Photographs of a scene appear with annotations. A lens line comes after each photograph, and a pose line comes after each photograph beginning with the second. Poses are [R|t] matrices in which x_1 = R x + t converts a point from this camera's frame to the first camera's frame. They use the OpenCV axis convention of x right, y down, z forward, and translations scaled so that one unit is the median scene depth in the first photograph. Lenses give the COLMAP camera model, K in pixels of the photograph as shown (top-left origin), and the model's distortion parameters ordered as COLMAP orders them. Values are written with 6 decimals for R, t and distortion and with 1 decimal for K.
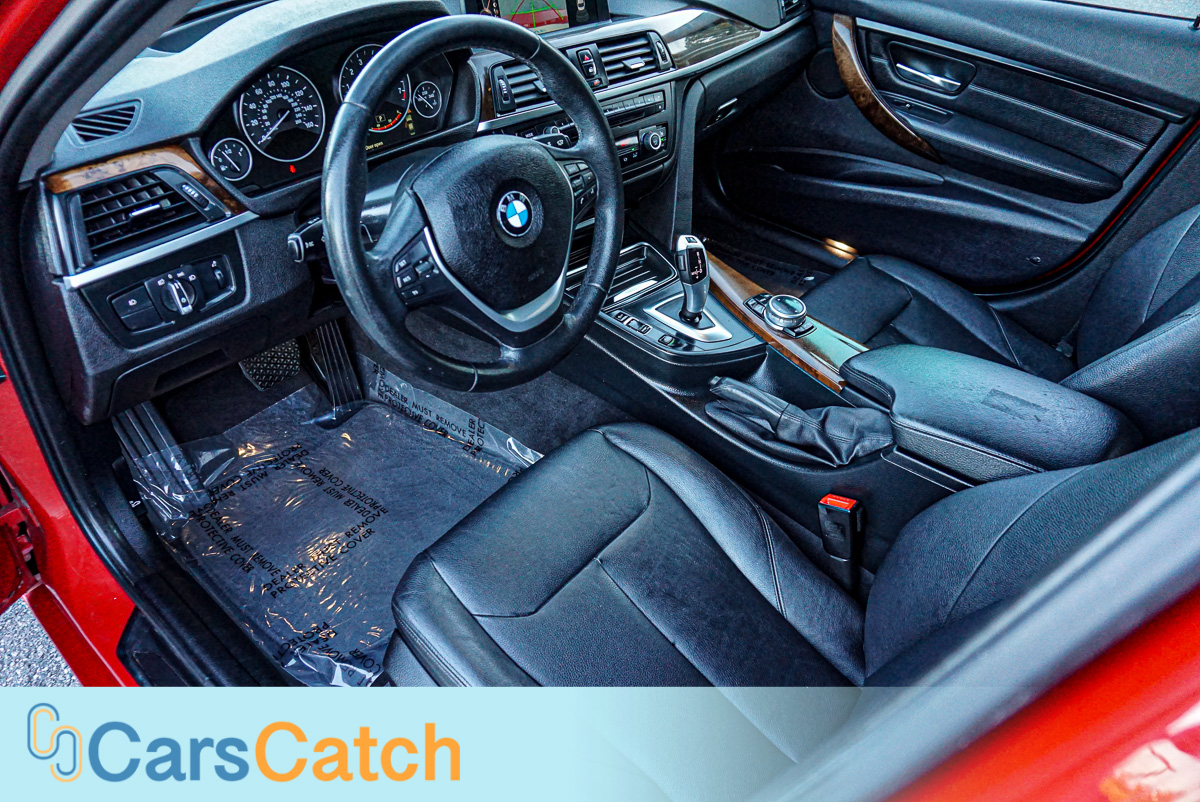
lens RADIAL K [[806.5, 0, 606.5], [0, 806.5, 400.2], [0, 0, 1]] dist [-0.032939, 0.004187]
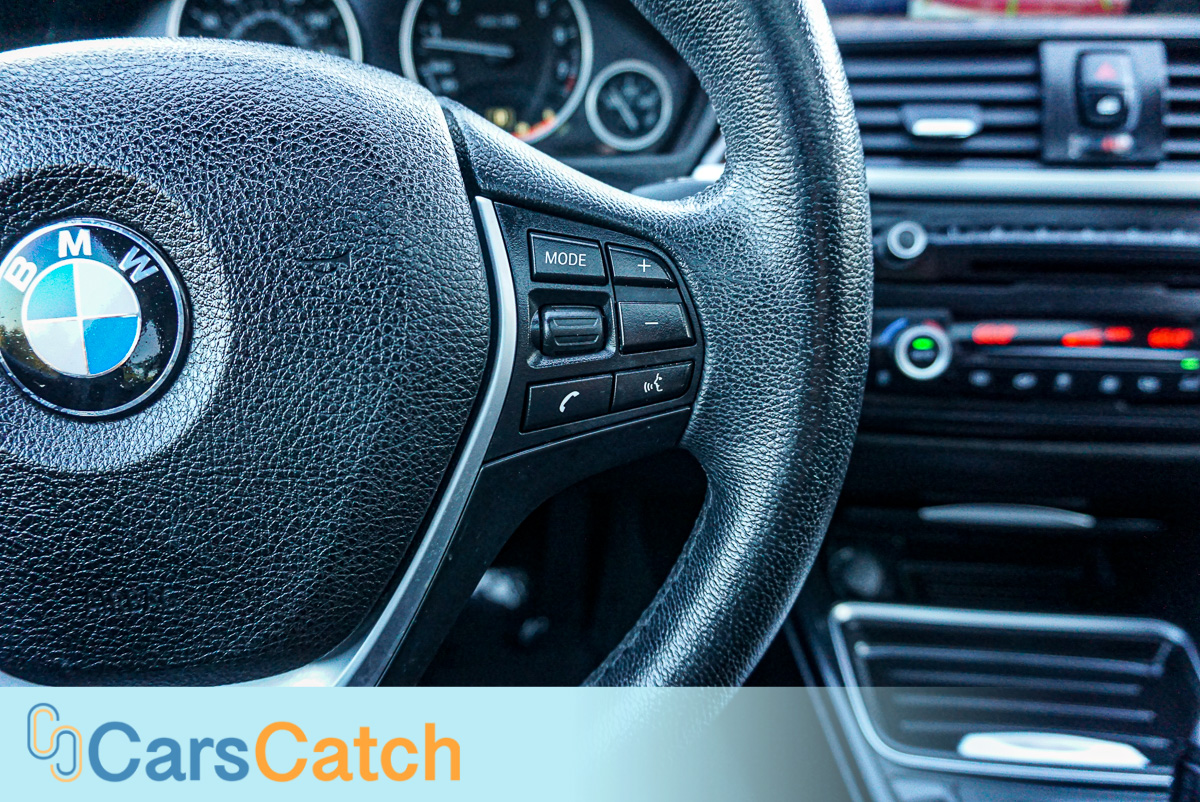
lens RADIAL K [[819.0, 0, 600.0], [0, 819.0, 401.0], [0, 0, 1]] dist [-0.048025, 0.051584]
pose [[0.680700, 0.302125, -0.667359, 0.098224], [-0.443007, 0.895309, -0.046542, -0.183020], [0.583431, 0.327326, 0.743280, 0.640970]]
